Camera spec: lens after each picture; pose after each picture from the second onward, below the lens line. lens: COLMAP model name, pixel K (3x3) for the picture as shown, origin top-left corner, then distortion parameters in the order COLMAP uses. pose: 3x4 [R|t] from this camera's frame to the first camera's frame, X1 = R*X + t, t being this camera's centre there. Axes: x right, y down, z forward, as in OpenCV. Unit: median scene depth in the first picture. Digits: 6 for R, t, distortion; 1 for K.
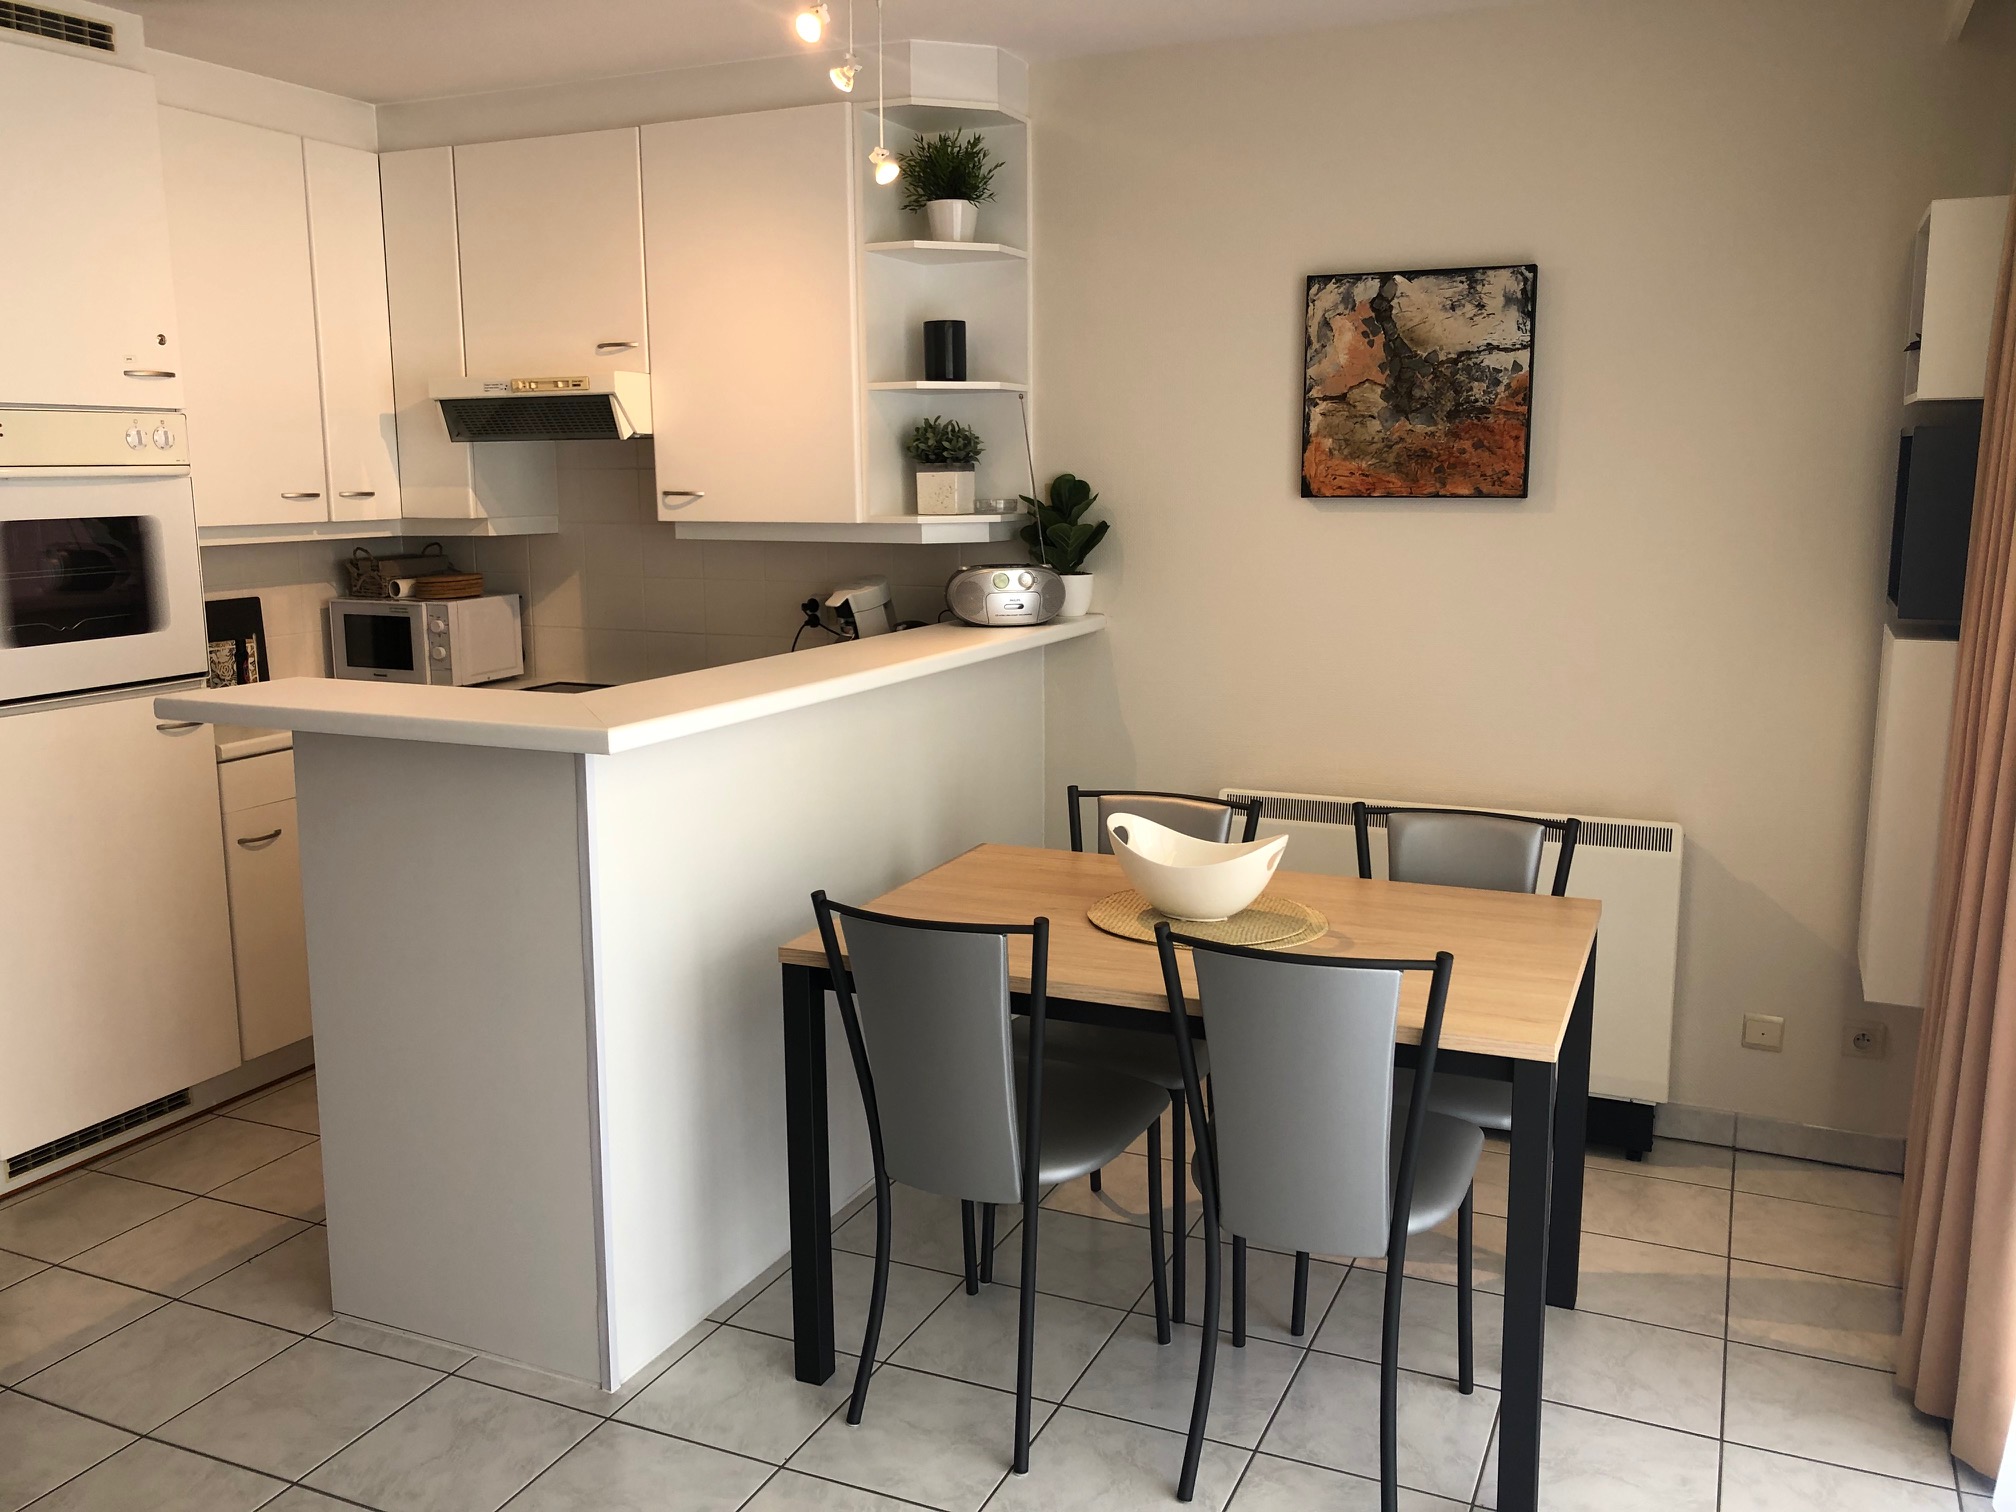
lens RADIAL K [[1656.6, 0, 1008.0], [0, 1656.6, 756.0], [0, 0, 1]] dist [0.017226, -0.002445]
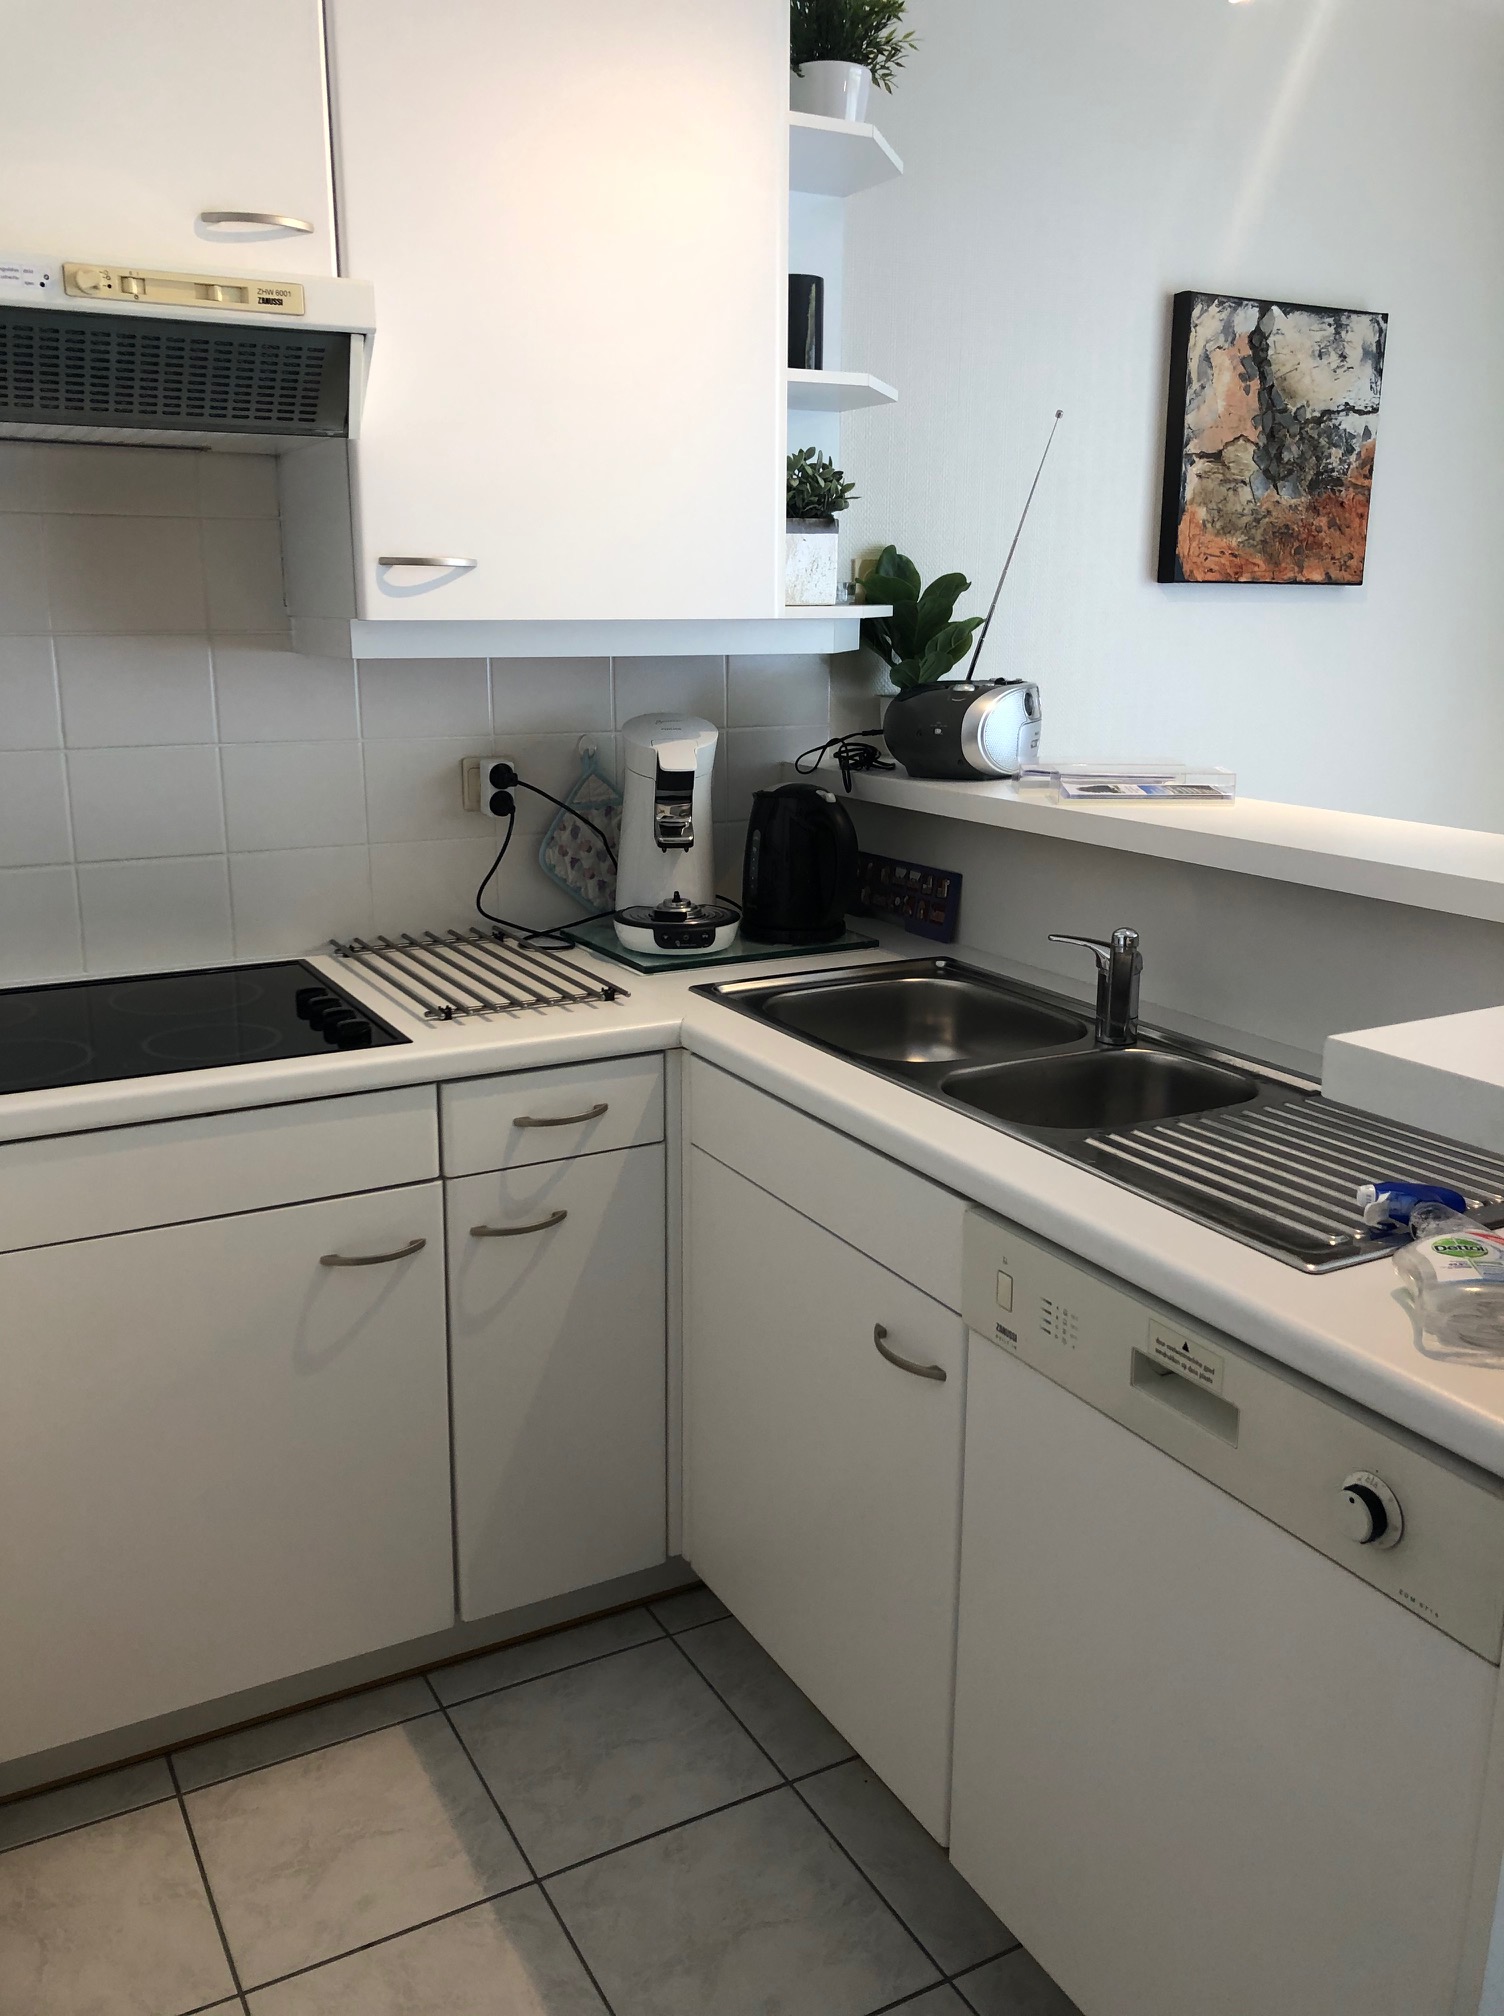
lens RADIAL K [[1656.6, 0, 752.0], [0, 1656.6, 1008.0], [0, 0, 1]] dist [0.017226, -0.002445]
pose [[0.599589, -0.184722, 0.778698, -0.608380], [0.129311, 0.982574, 0.133517, -0.090640], [-0.789792, 0.020639, 0.613027, 0.693002]]
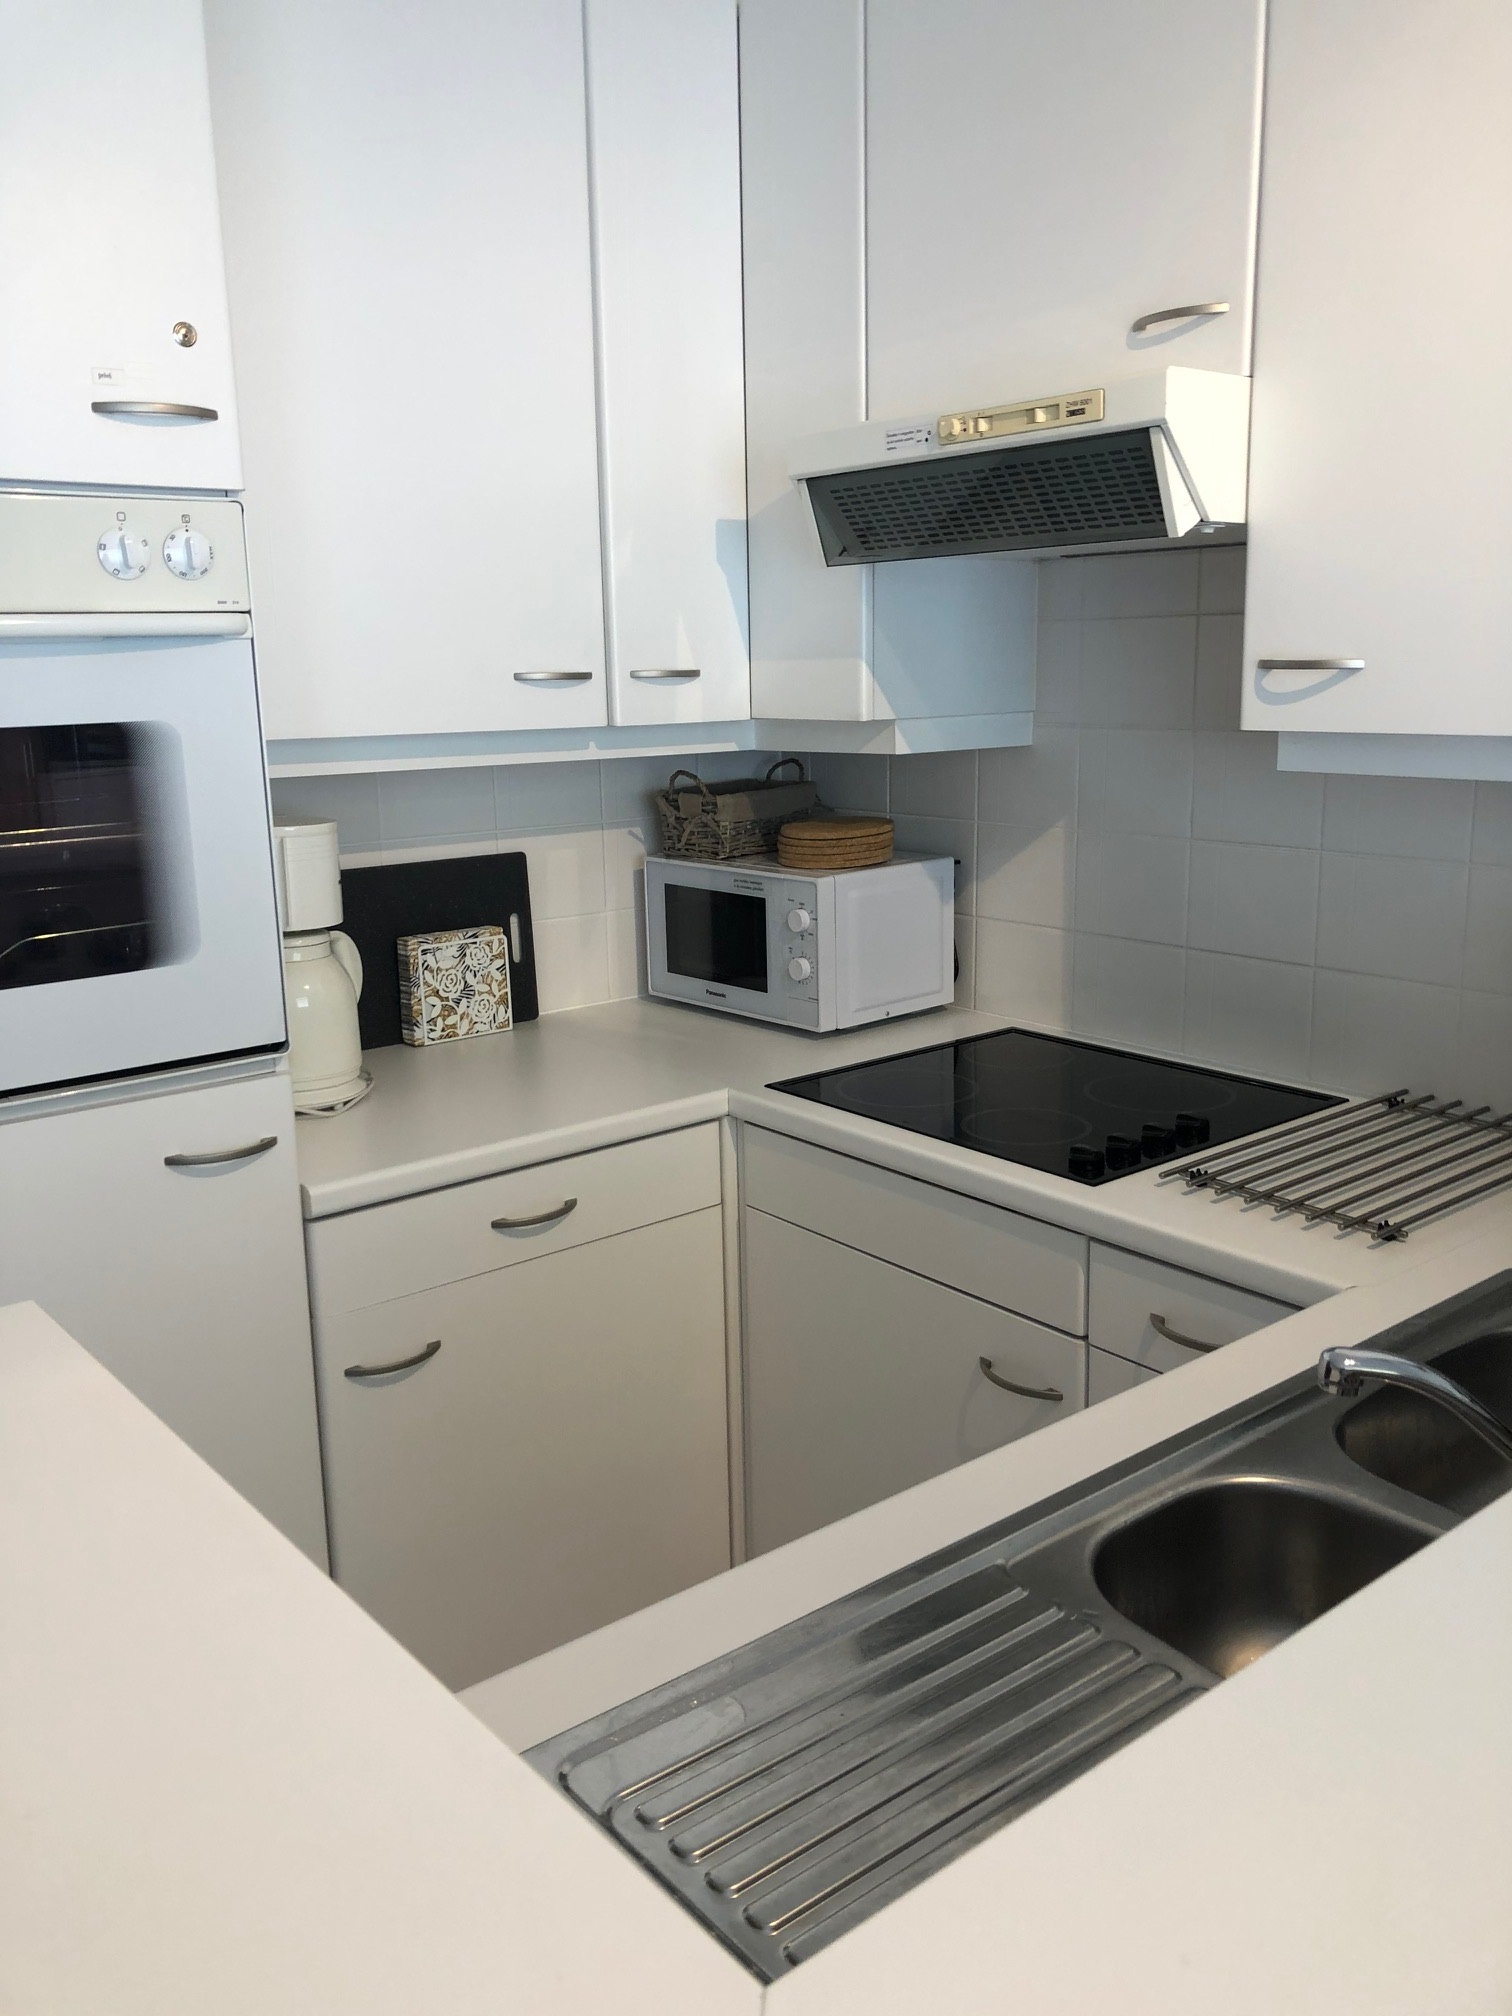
lens RADIAL K [[1656.6, 0, 756.0], [0, 1656.6, 1008.0], [0, 0, 1]] dist [0.017226, -0.002445]
pose [[0.897444, 0.080394, -0.433740, -0.147749], [-0.062300, 0.996496, 0.055798, -0.096752], [0.436707, -0.023054, 0.899308, 0.625099]]
